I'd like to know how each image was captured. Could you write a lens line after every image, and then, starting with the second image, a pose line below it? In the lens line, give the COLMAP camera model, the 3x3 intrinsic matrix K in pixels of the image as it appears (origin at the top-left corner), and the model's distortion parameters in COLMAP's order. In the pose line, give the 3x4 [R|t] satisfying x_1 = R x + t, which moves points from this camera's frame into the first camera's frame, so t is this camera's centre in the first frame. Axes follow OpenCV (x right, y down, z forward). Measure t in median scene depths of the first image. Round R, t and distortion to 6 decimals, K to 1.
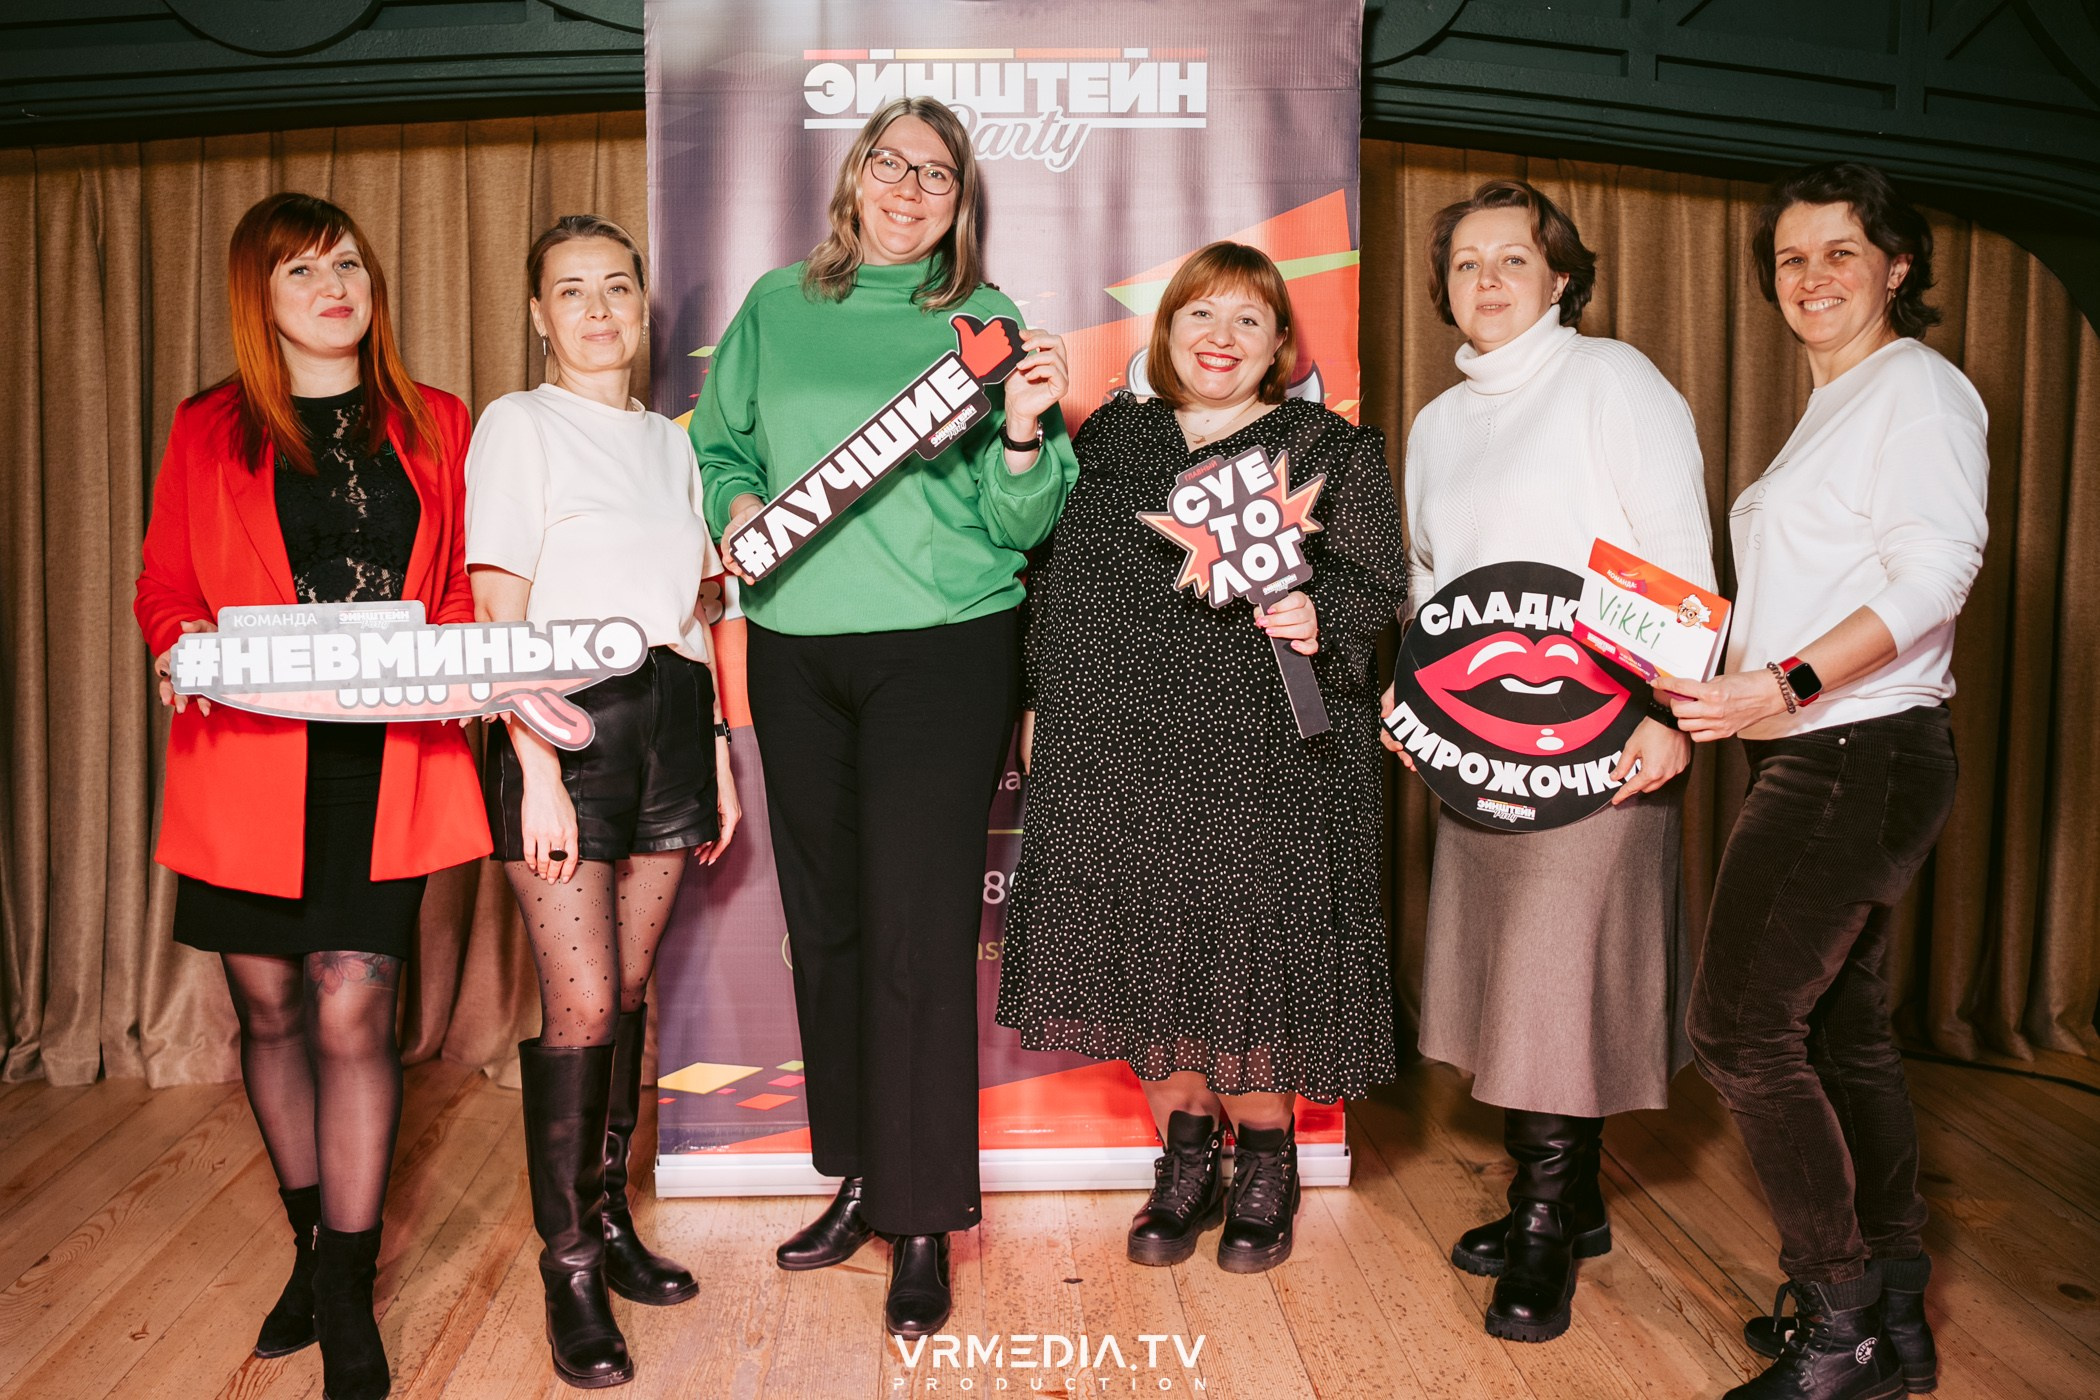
lens RADIAL K [[2075.6, 0, 1050.0], [0, 2075.6, 700.0], [0, 0, 1]] dist [-0.065095, 0.180826]
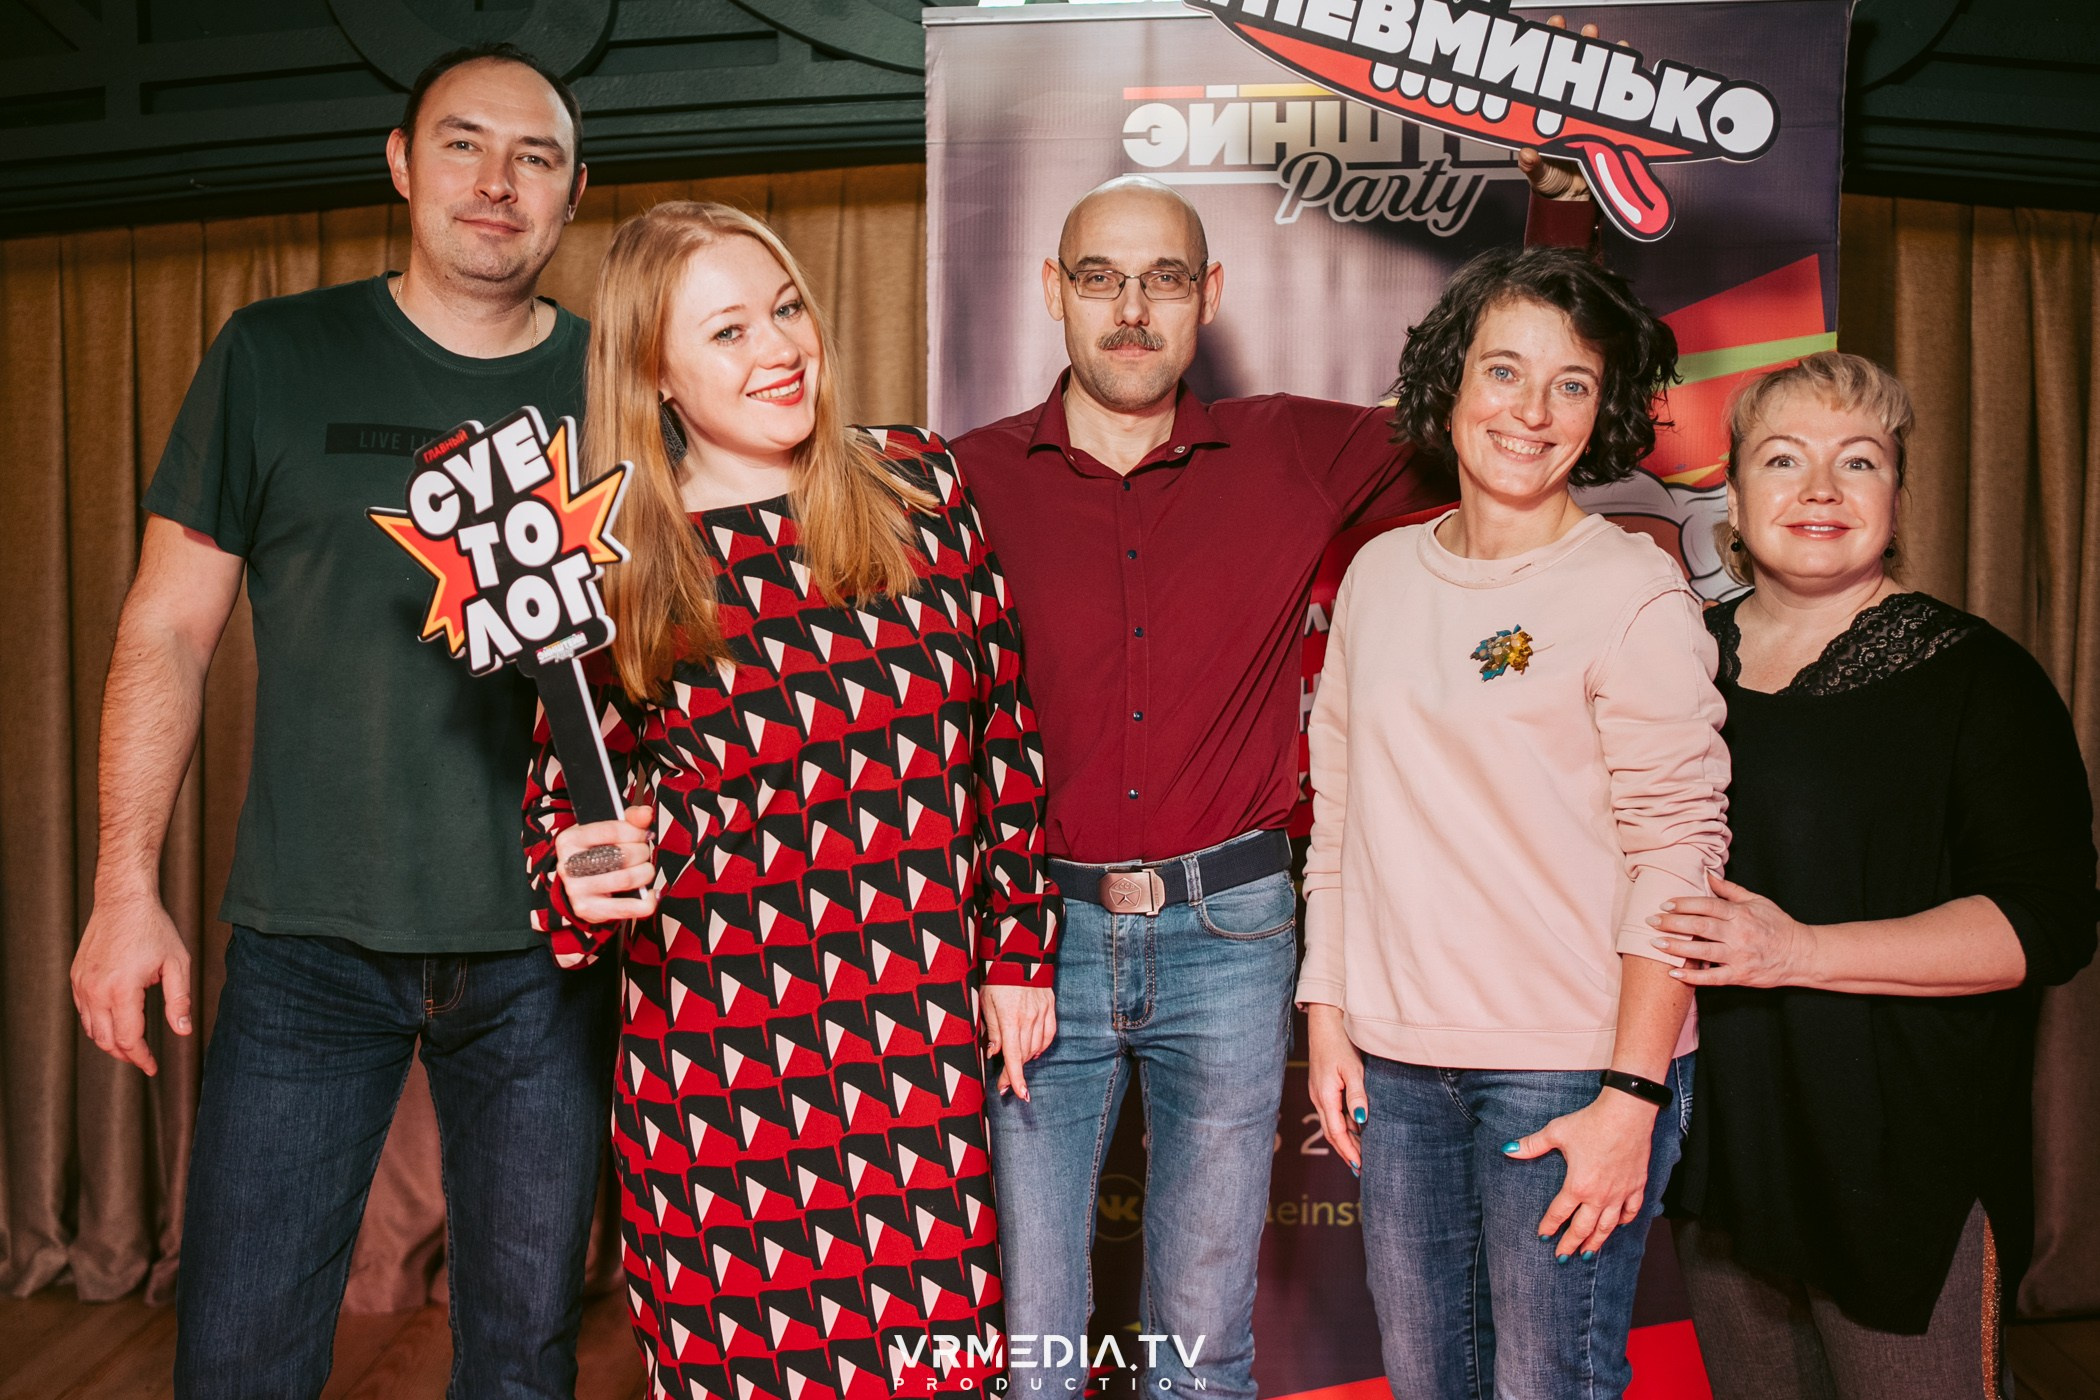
lens RADIAL K [[2138.9, 0, 1050.0], [0, 2138.9, 700.0], [0, 0, 1]] dist [-0.031139, 0.103624]
pose [[0.996549, 0.005994, -0.082790, -0.076979], [-0.008578, 0.999486, -0.030892, -0.051213], [0.082562, 0.031496, 0.996088, 0.178825]]
